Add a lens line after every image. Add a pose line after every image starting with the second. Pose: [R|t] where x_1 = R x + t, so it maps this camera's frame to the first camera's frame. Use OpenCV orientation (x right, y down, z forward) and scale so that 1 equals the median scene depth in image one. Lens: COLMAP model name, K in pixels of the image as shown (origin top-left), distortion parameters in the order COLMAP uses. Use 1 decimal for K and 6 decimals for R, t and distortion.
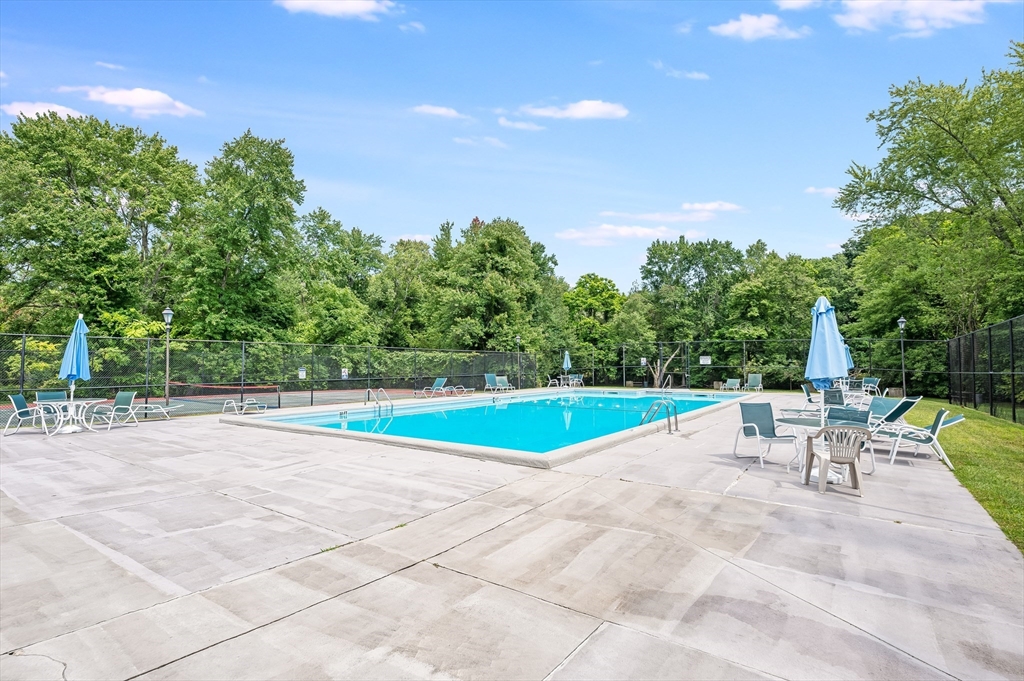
lens RADIAL K [[449.4, 0, 512.0], [0, 449.4, 340.5], [0, 0, 1]] dist [-0.000489, -0.000038]
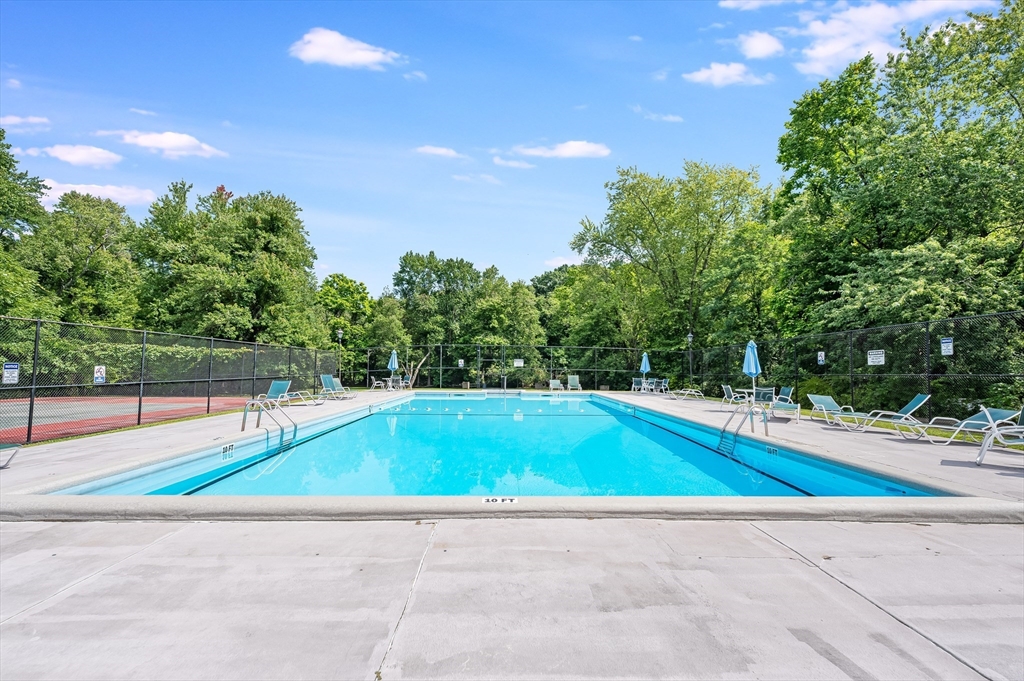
lens RADIAL K [[415.3, 0, 509.8], [0, 415.3, 340.1], [0, 0, 1]] dist [-0.000485, 0.000112]
pose [[0.822043, 0.048677, 0.567340, -0.096771], [-0.043280, 0.998799, -0.022985, 0.007307], [-0.567778, -0.005660, 0.823163, 0.100241]]
